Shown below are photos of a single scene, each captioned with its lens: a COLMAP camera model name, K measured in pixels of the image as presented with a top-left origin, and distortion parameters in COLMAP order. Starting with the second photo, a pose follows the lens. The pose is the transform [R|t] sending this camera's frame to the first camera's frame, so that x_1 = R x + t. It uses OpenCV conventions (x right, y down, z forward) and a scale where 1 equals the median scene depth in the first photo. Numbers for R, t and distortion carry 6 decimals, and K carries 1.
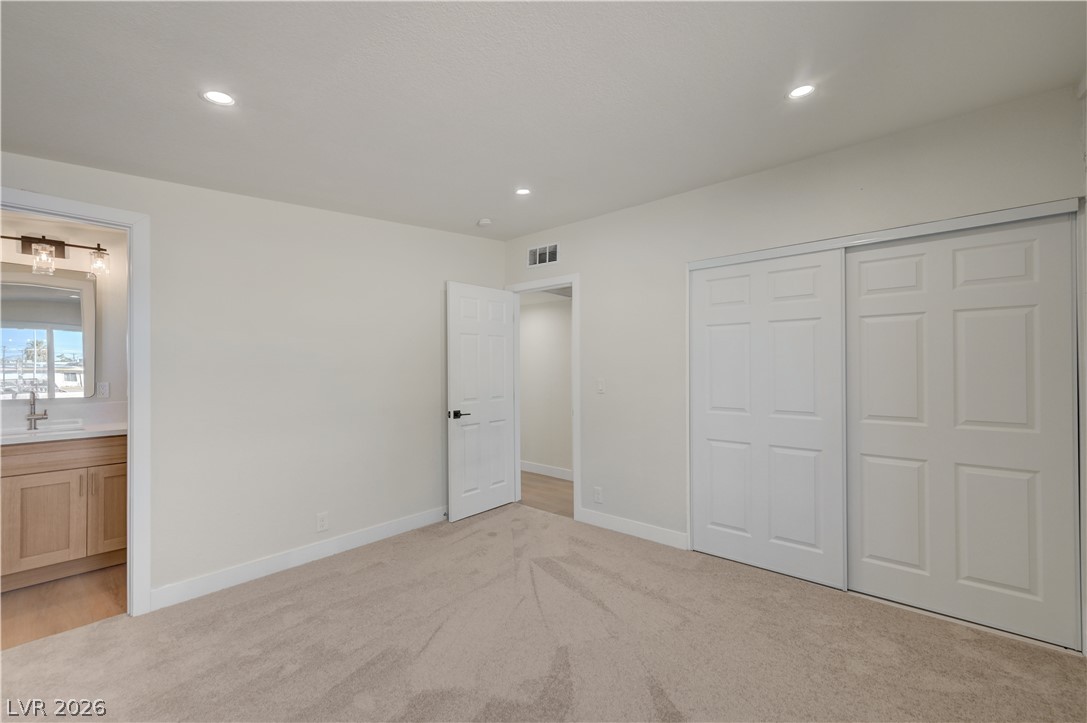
lens RADIAL K [[452.6, 0, 547.0], [0, 452.6, 363.9], [0, 0, 1]] dist [0.006382, 0.000462]
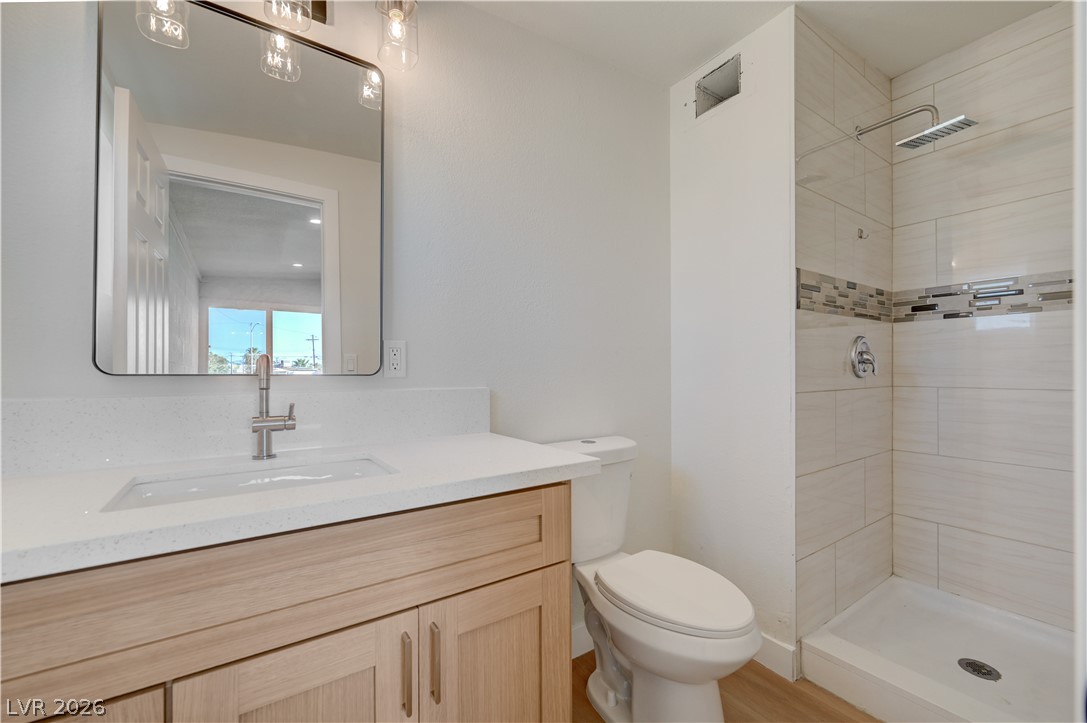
lens RADIAL K [[439.0, 0, 552.7], [0, 439.0, 371.1], [0, 0, 1]] dist [0.002042, 0.000037]
pose [[0.971006, 0.001050, -0.239054, -0.820134], [0.000194, 0.999987, 0.005180, 0.072618], [0.239056, -0.005077, 0.970993, 0.715888]]
